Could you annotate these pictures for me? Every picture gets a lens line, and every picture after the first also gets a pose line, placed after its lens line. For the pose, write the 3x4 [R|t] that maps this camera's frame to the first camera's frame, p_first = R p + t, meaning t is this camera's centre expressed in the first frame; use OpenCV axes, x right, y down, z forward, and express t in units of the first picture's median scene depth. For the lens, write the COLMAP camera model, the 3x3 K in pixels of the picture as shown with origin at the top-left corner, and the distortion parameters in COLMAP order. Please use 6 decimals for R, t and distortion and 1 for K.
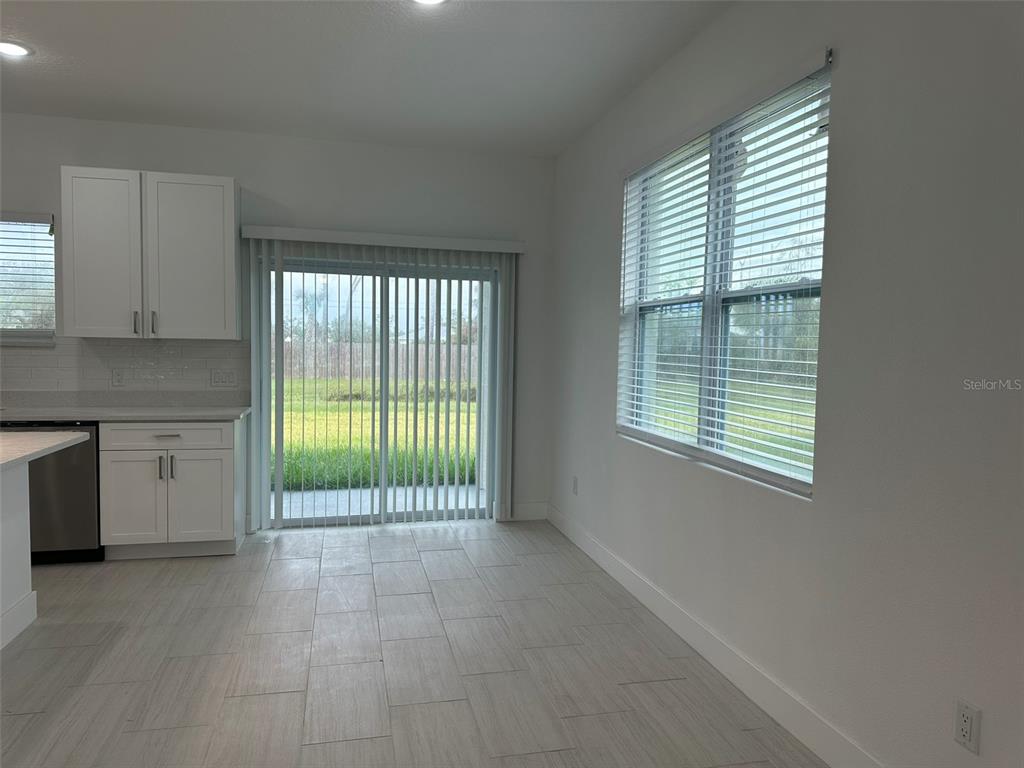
lens RADIAL K [[705.6, 0, 515.4], [0, 705.6, 388.5], [0, 0, 1]] dist [0.108662, -0.175881]
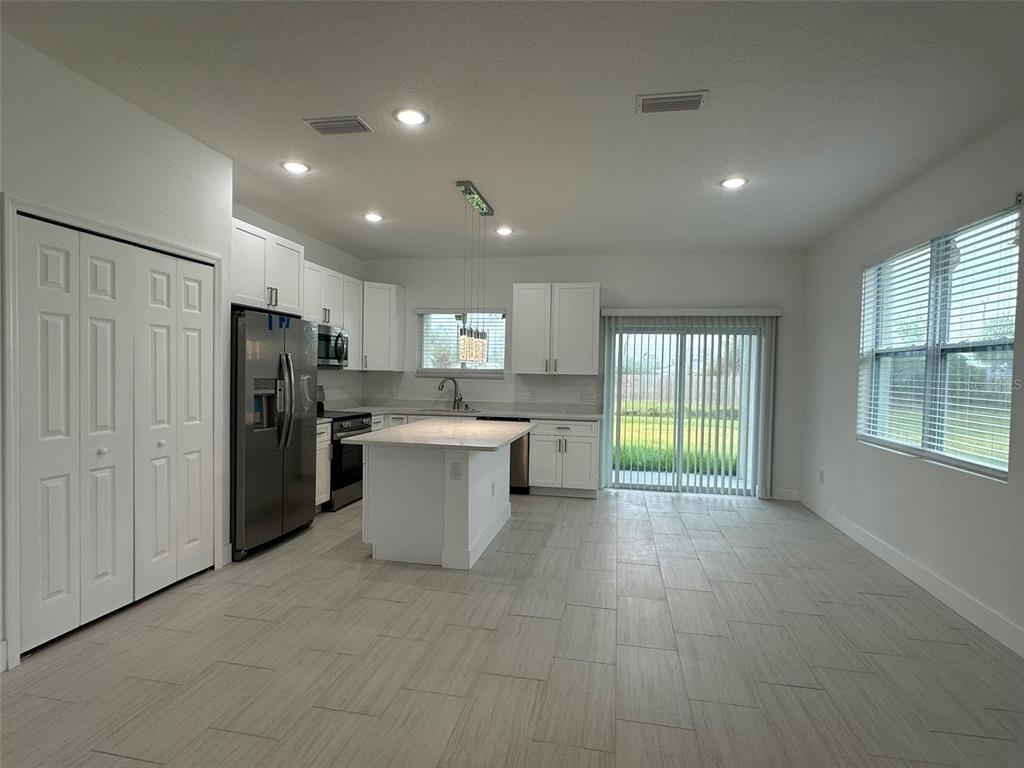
lens RADIAL K [[529.9, 0, 515.1], [0, 529.9, 387.7], [0, 0, 1]] dist [-0.002388, 0.000074]
pose [[0.910742, 0.011968, -0.412803, -0.046328], [-0.028022, 0.999067, -0.032856, 0.011411], [0.412025, 0.041491, 0.910227, -0.270252]]
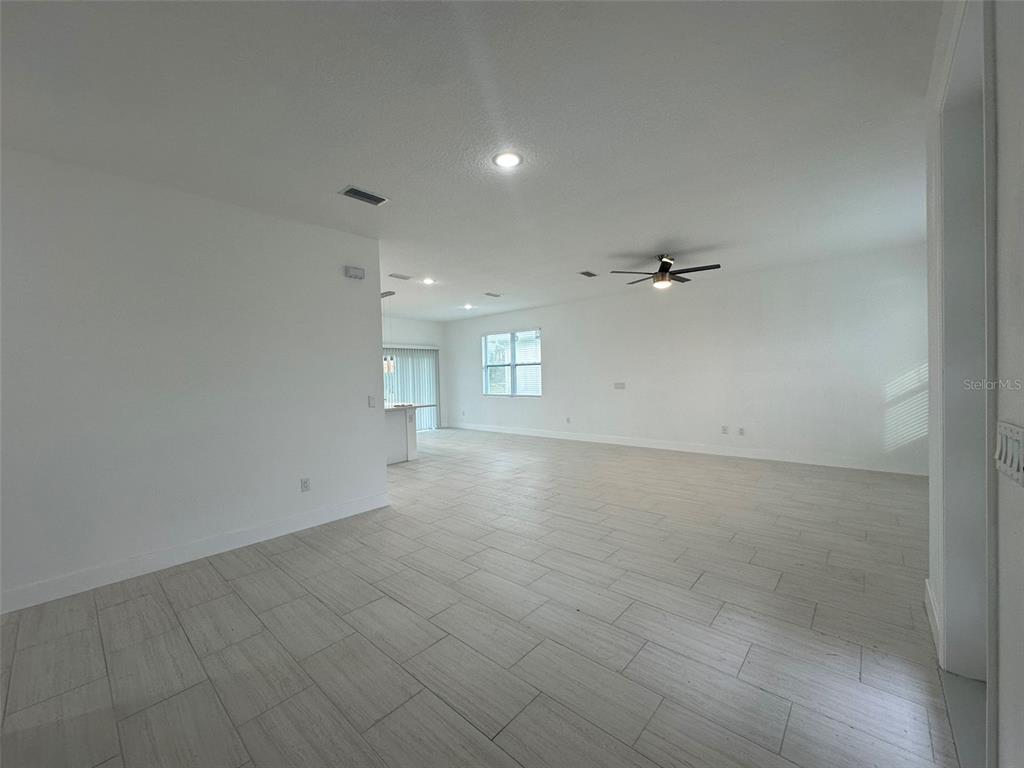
lens RADIAL K [[406.1, 0, 512.0], [0, 406.1, 384.0], [0, 0, 1]] dist [-0.000466, 0.000044]
pose [[0.817234, -0.049927, 0.574139, -1.039901], [0.072753, 0.997208, -0.016840, 0.043143], [-0.571695, 0.055533, 0.818585, -1.004128]]
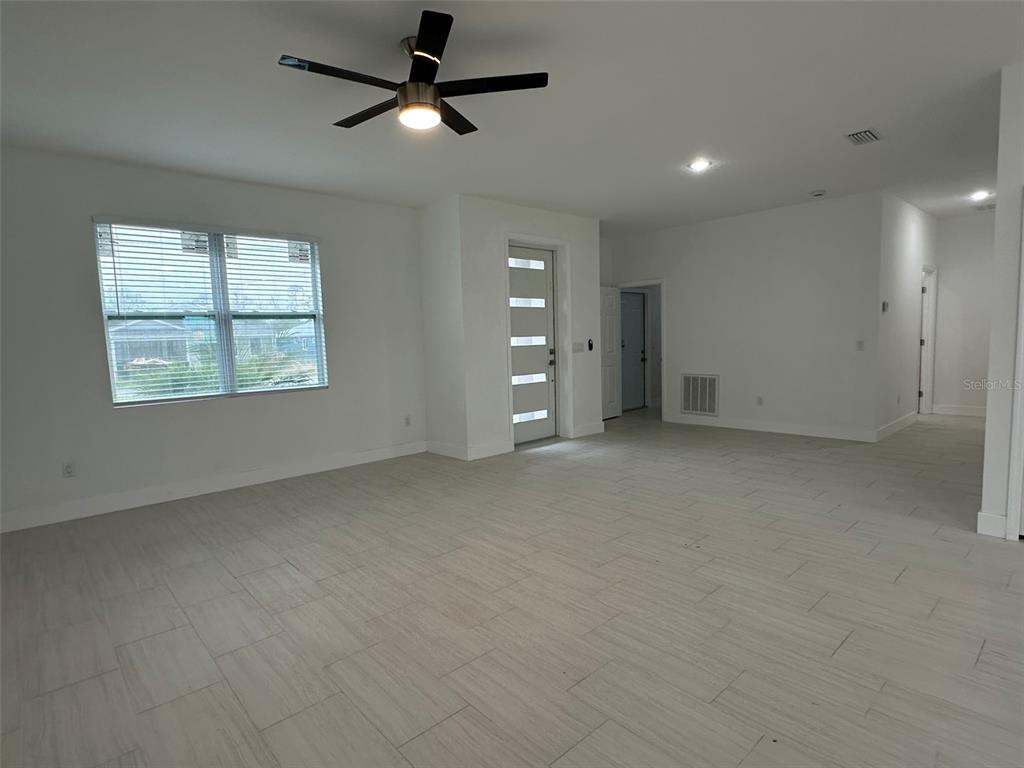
lens RADIAL K [[545.5, 0, 513.7], [0, 545.5, 385.7], [0, 0, 1]] dist [-0.003646, 0.000330]
pose [[-0.873479, 0.054492, -0.483803, 0.242824], [-0.013297, 0.990676, 0.135590, -0.010918], [0.486680, 0.124868, -0.864610, 0.341800]]
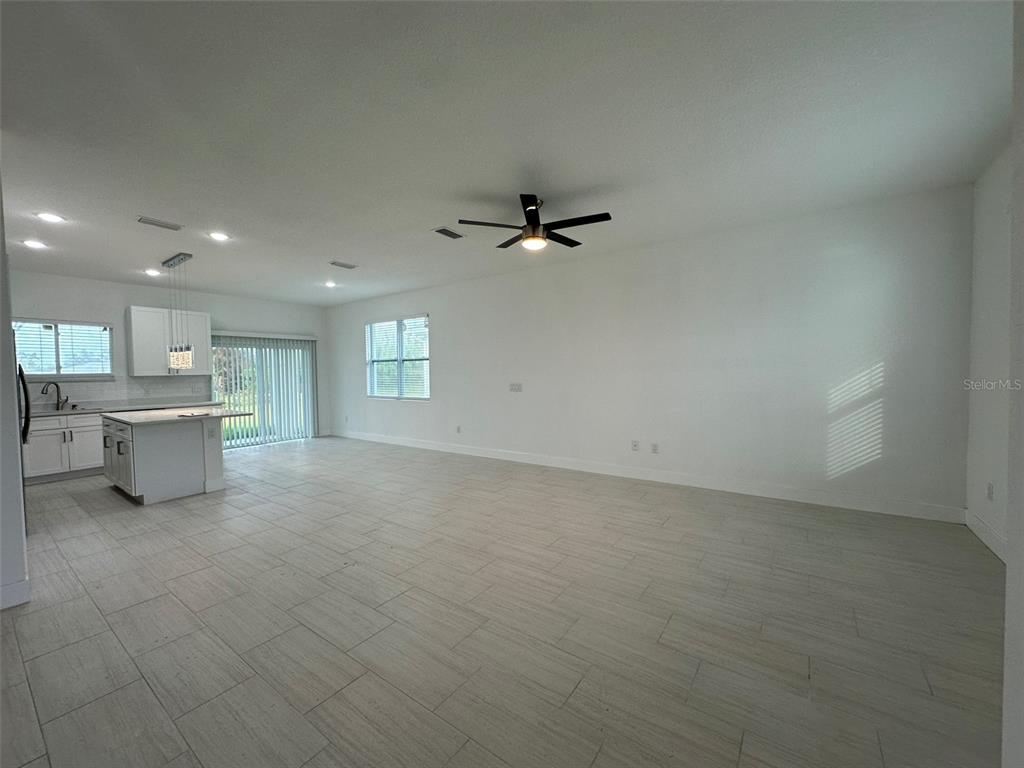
lens RADIAL K [[406.1, 0, 512.0], [0, 406.1, 384.0], [0, 0, 1]] dist [-0.000466, 0.000044]
pose [[0.757037, -0.051556, 0.651335, -0.569724], [0.068213, 0.997671, -0.000313, 0.042950], [-0.649802, 0.044666, 0.758790, -0.881631]]
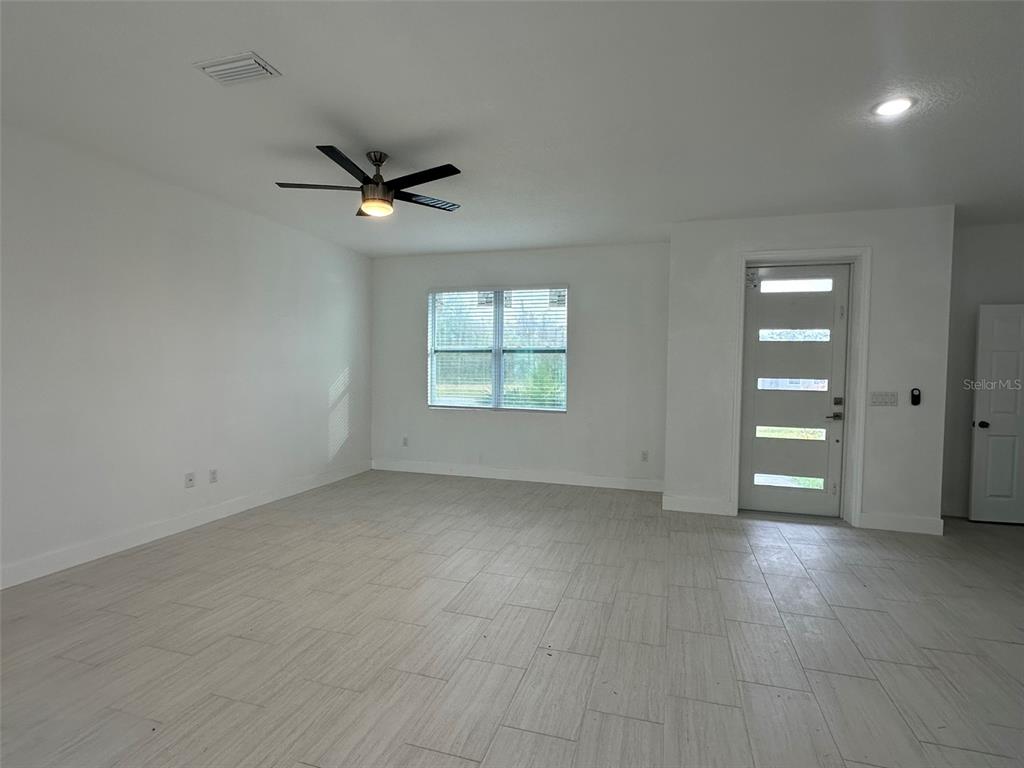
lens RADIAL K [[530.7, 0, 516.5], [0, 530.7, 396.8], [0, 0, 1]] dist [-0.006463, -0.000308]
pose [[-0.863849, -0.054764, 0.500764, -0.603172], [0.000776, 0.993927, 0.110036, -0.028893], [-0.503749, 0.095443, -0.858561, 0.320027]]
